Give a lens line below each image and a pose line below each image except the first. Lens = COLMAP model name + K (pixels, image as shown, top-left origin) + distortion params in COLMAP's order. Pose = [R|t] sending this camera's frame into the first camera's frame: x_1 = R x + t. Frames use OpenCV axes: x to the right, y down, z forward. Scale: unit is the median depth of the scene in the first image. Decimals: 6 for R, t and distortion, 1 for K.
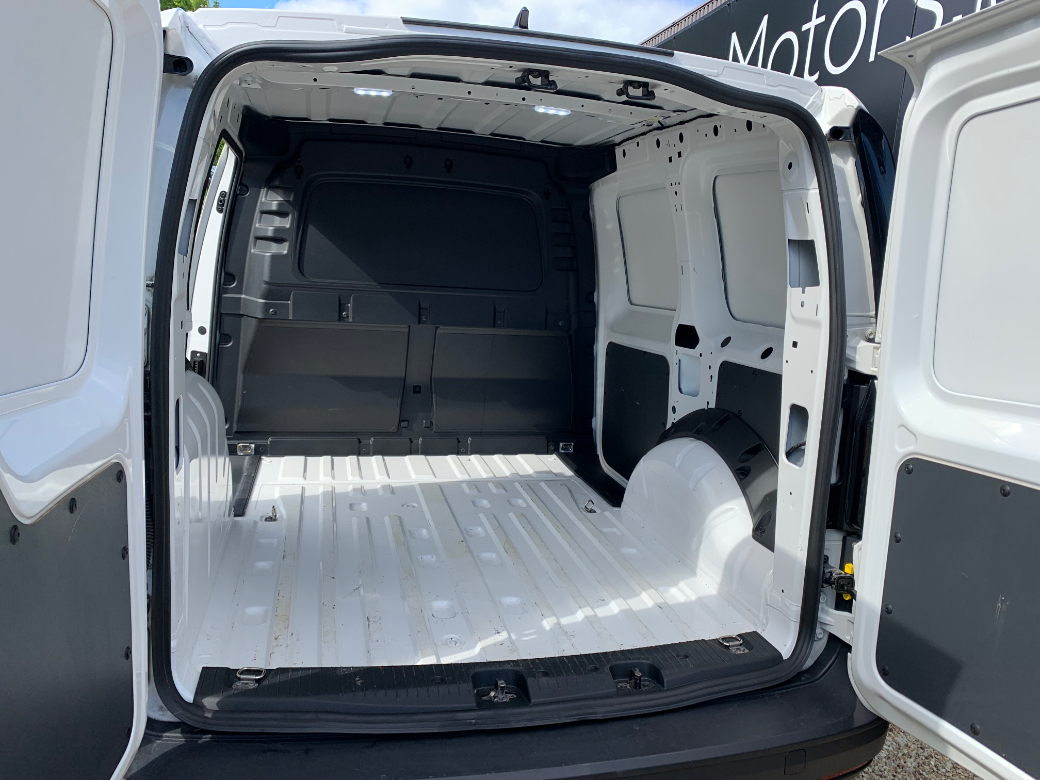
lens RADIAL K [[814.8, 0, 525.8], [0, 814.8, 387.1], [0, 0, 1]] dist [0.065603, -0.065188]
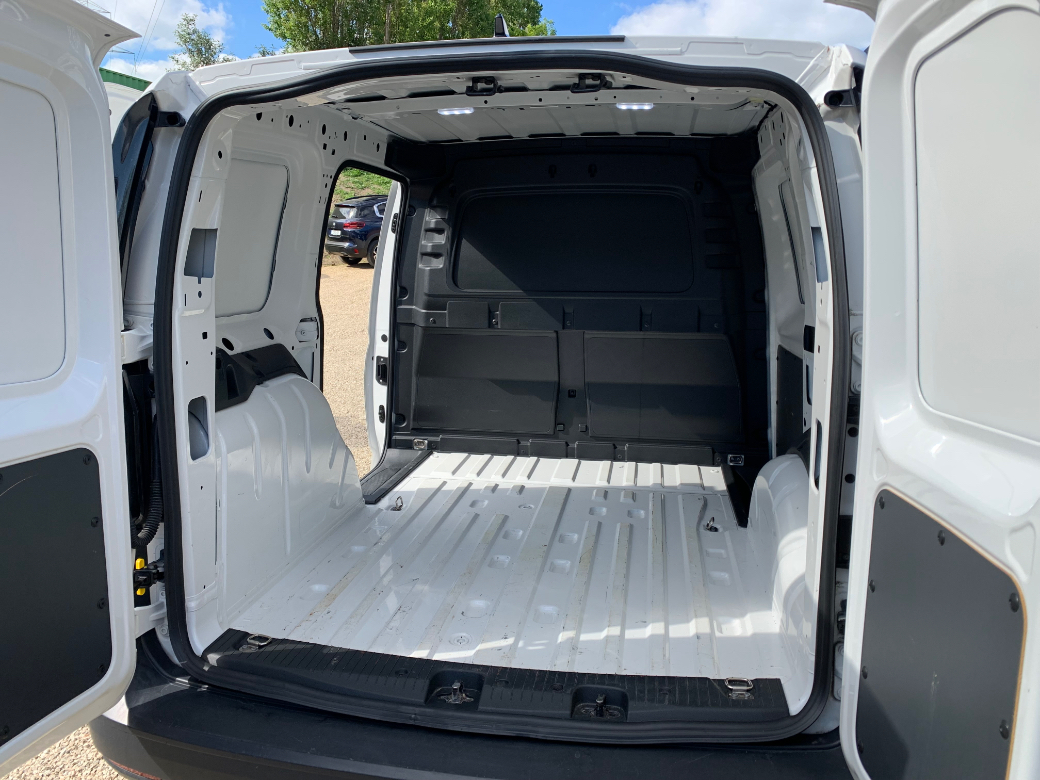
lens RADIAL K [[814.8, 0, 517.3], [0, 814.8, 387.6], [0, 0, 1]] dist [0.065603, -0.065188]
pose [[0.908970, 0.015165, -0.416586, 0.298919], [-0.016306, 0.999867, 0.000820, -0.006086], [0.416543, 0.006048, 0.909096, 0.069638]]
